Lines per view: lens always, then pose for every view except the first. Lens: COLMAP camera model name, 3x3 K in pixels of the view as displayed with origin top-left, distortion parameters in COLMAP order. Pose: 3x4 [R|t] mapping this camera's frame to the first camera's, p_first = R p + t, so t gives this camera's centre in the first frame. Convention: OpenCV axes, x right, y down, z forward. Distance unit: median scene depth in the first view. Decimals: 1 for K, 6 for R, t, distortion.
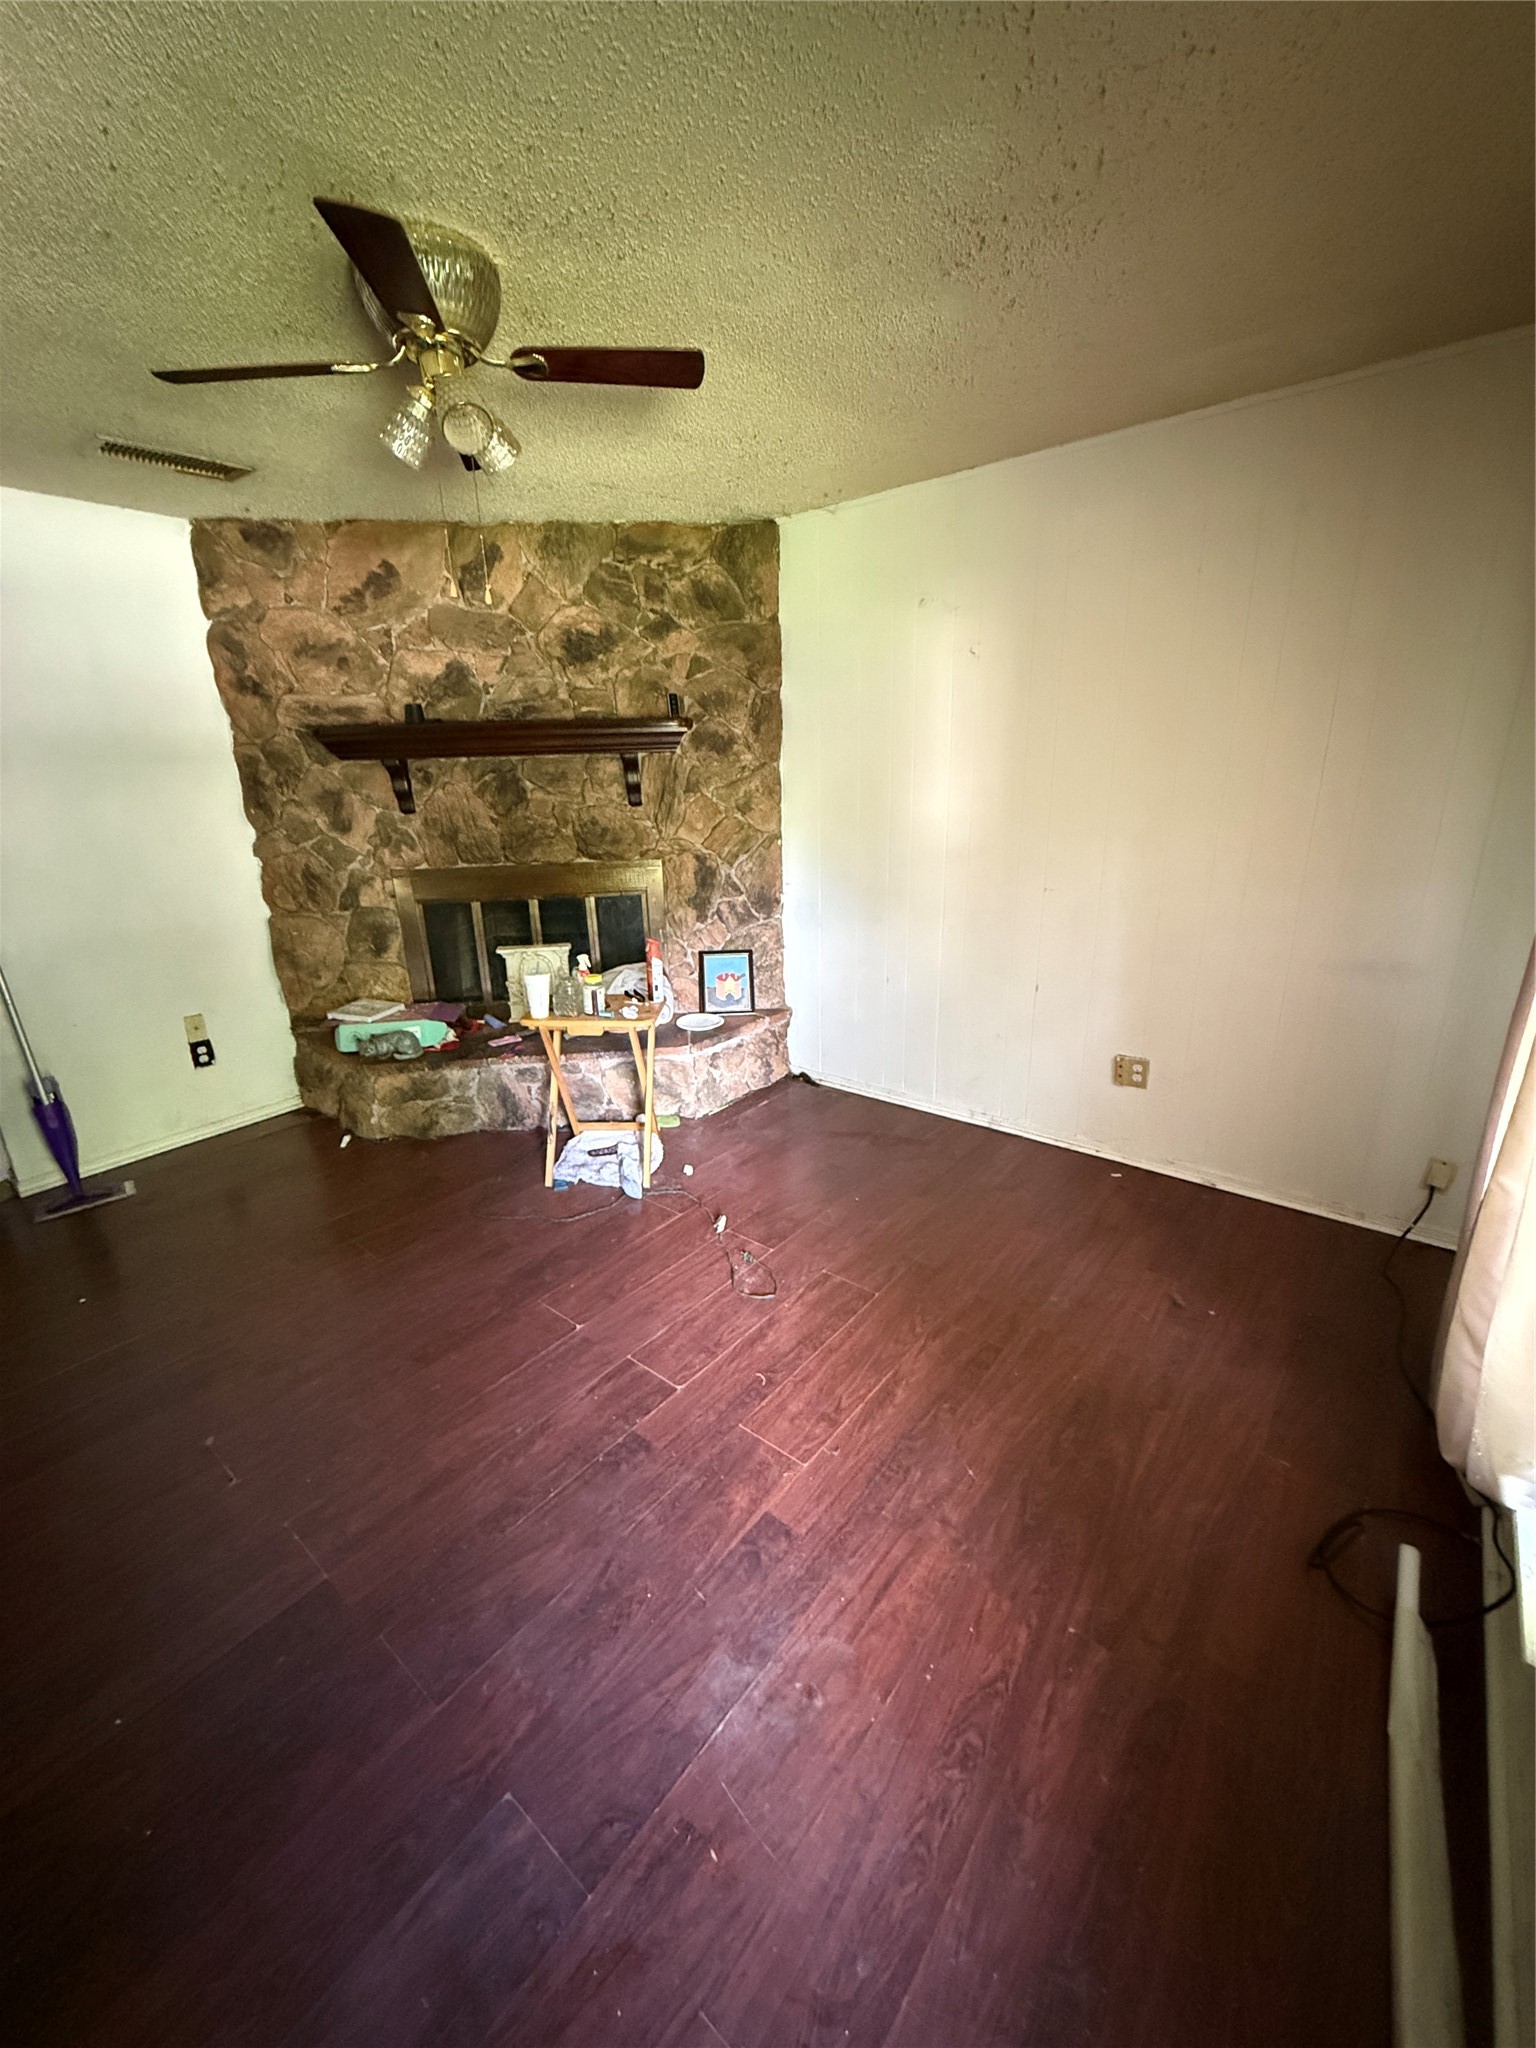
lens RADIAL K [[817.8, 0, 768.3], [0, 817.8, 1029.3], [0, 0, 1]] dist [-0.002652, -0.000445]
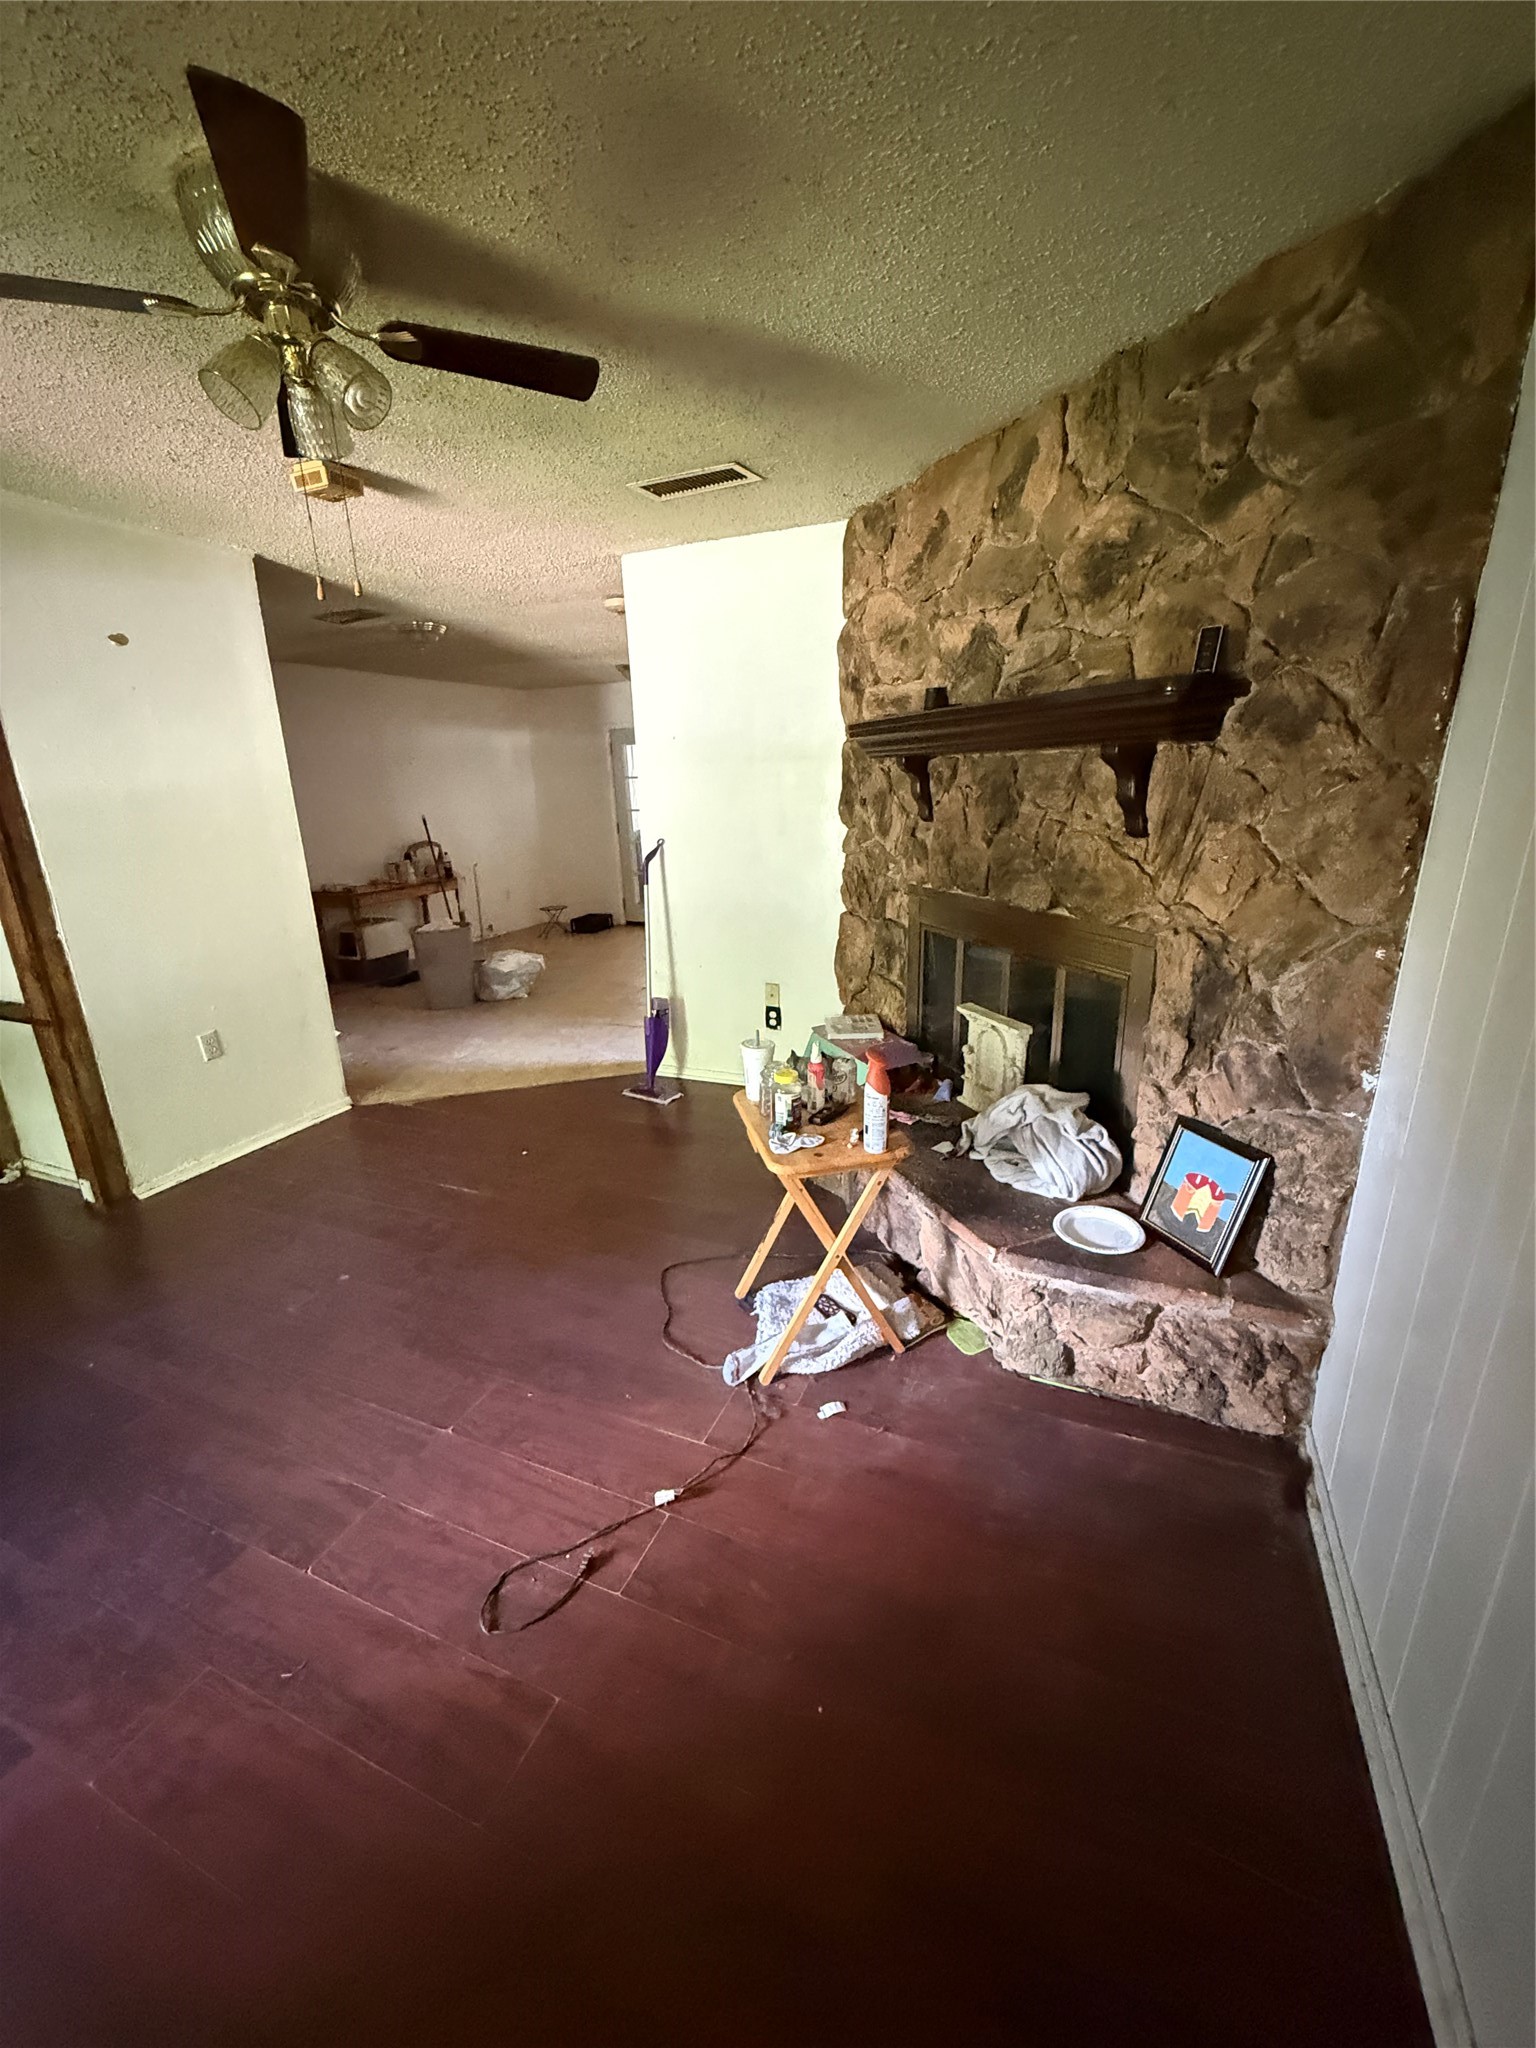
lens RADIAL K [[817.8, 0, 763.2], [0, 817.8, 1026.1], [0, 0, 1]] dist [-0.002652, -0.000445]
pose [[0.268363, 0.304784, -0.913831, 0.339354], [-0.272971, 0.933807, 0.231283, -0.216020], [0.923833, 0.187381, 0.333796, 0.606844]]
